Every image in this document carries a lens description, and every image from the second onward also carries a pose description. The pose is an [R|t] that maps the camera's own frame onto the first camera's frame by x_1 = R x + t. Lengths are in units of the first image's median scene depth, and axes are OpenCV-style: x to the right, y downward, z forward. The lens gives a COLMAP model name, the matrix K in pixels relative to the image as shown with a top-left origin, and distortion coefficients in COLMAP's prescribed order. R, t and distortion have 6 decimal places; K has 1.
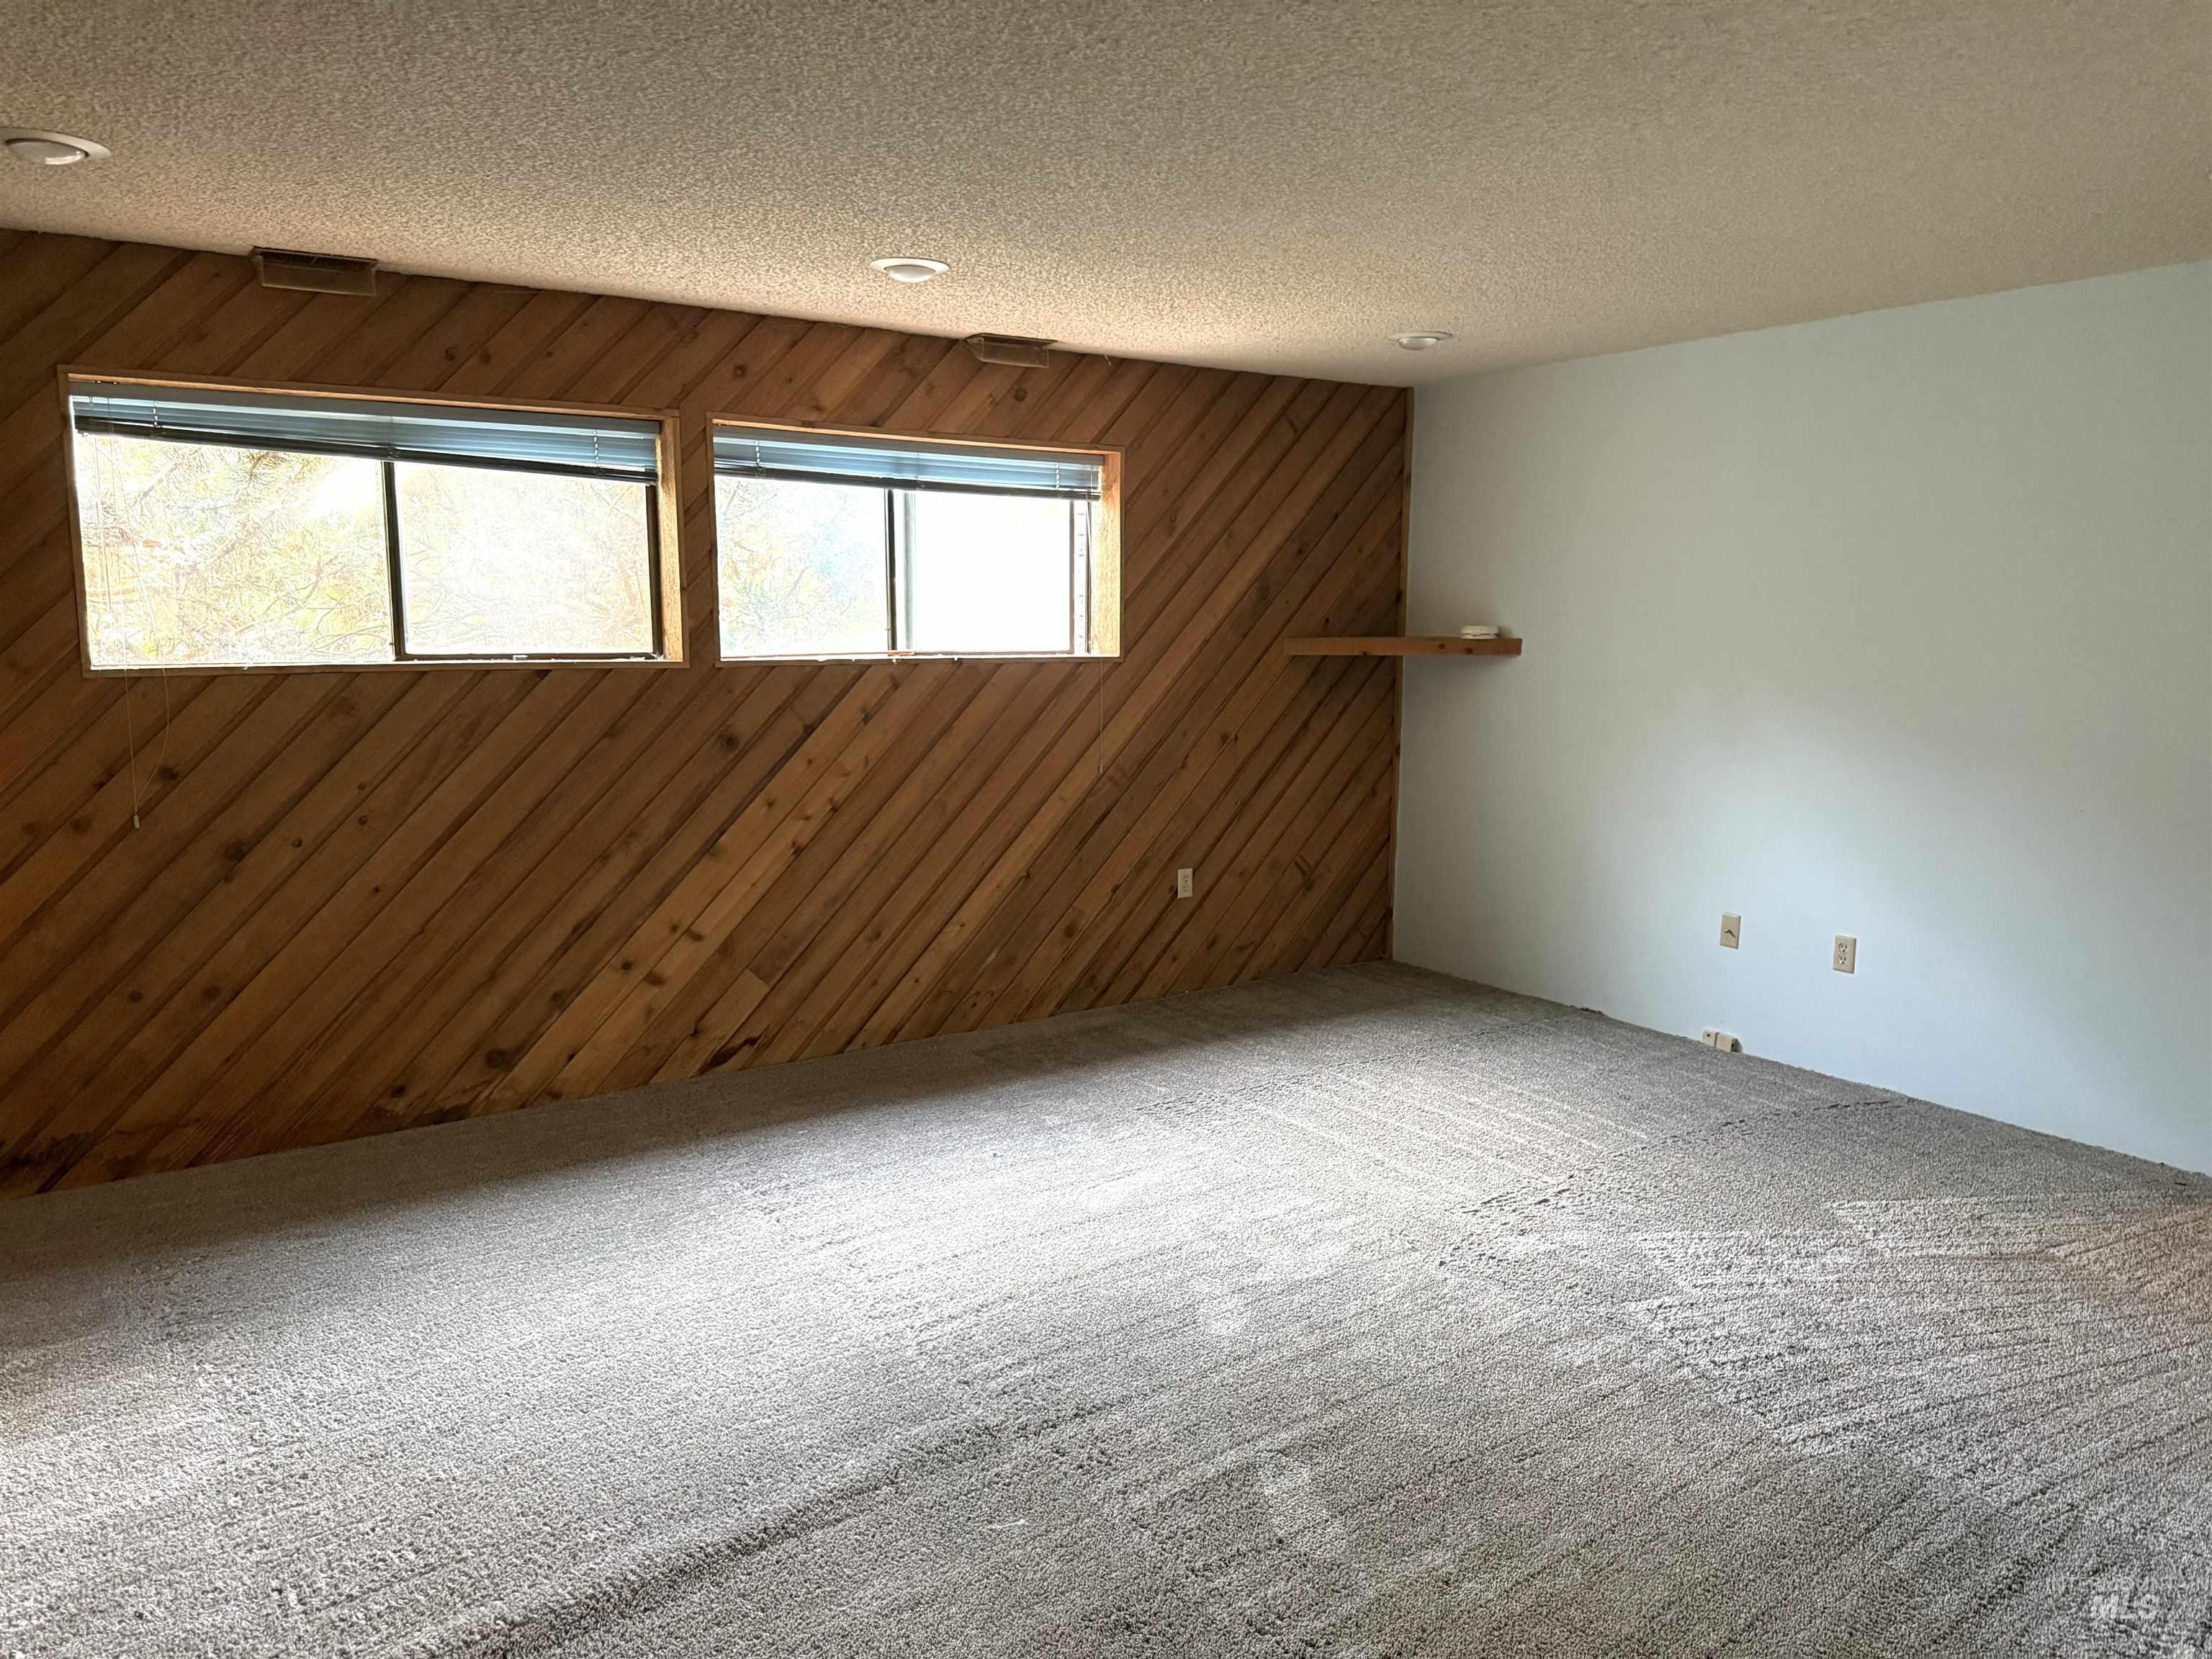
lens RADIAL K [[1531.3, 0, 1106.0], [0, 1531.3, 829.5], [0, 0, 1]] dist [0.002338, -0.000749]
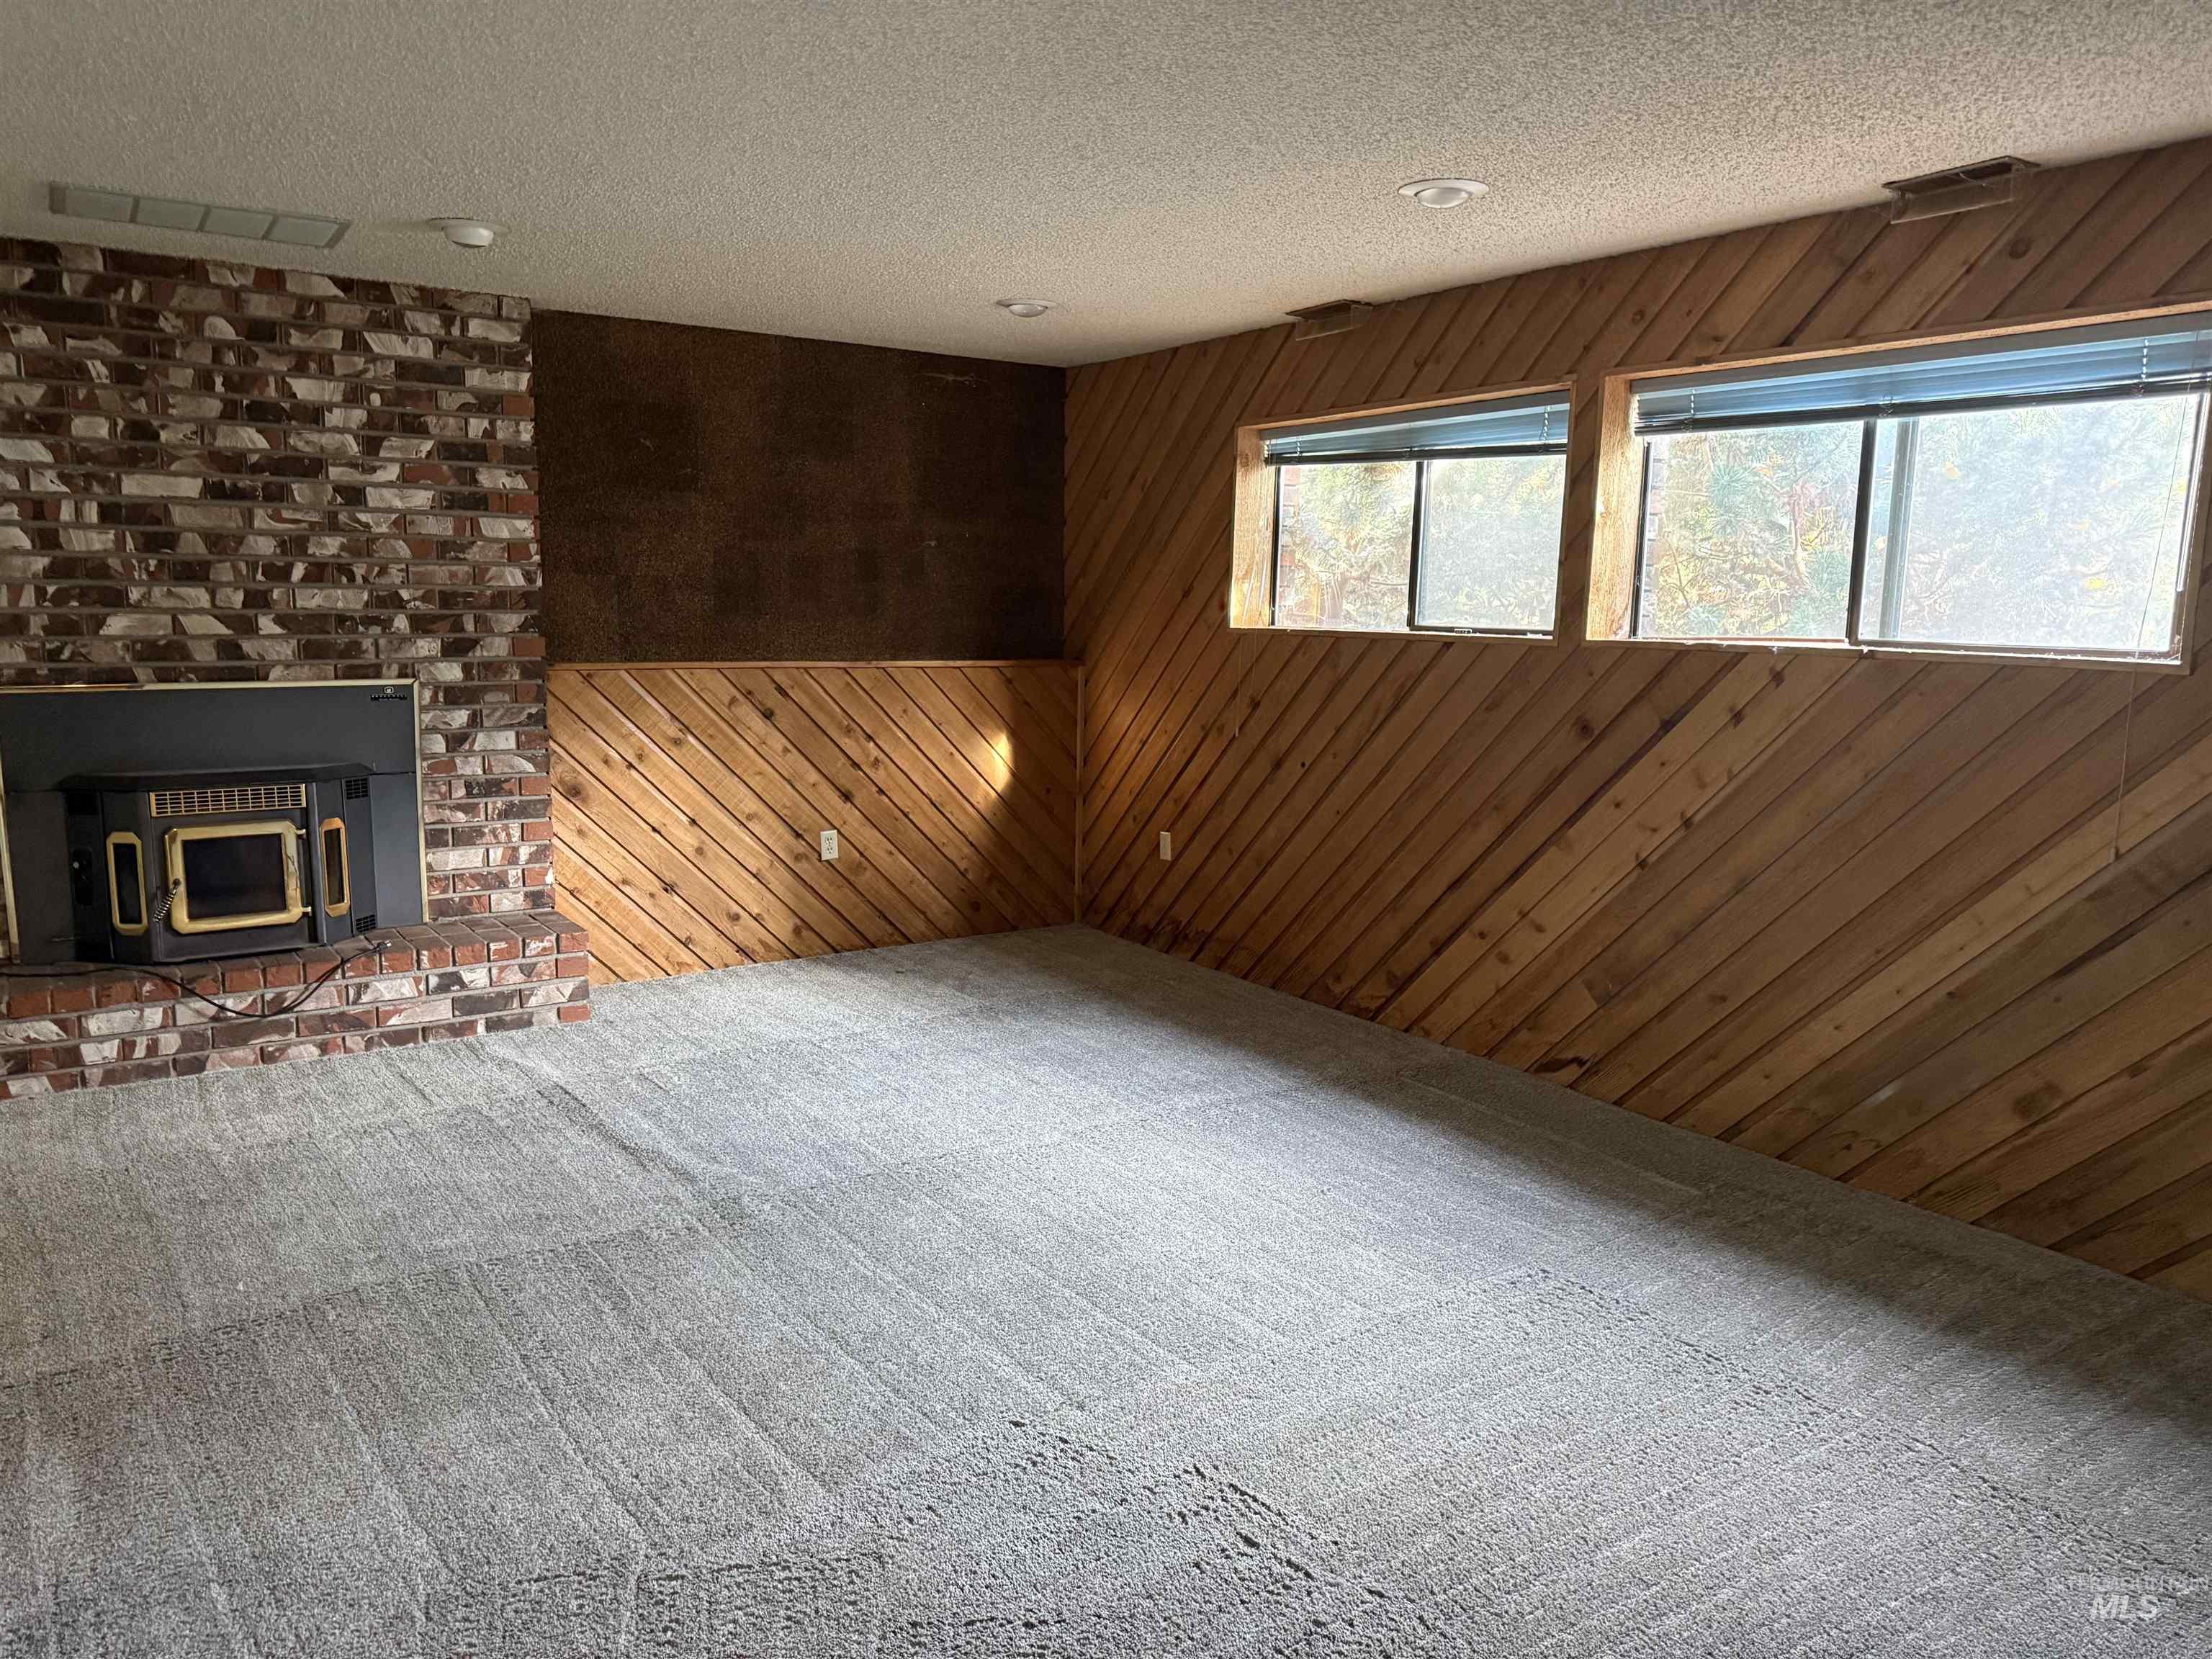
lens RADIAL K [[1568.6, 0, 1102.5], [0, 1568.6, 824.0], [0, 0, 1]] dist [0.003283, -0.004736]
pose [[-0.039300, 0.138999, -0.989512, 0.704806], [-0.148802, 0.978421, 0.143351, -0.093327], [0.988086, 0.152875, -0.017769, 0.739796]]
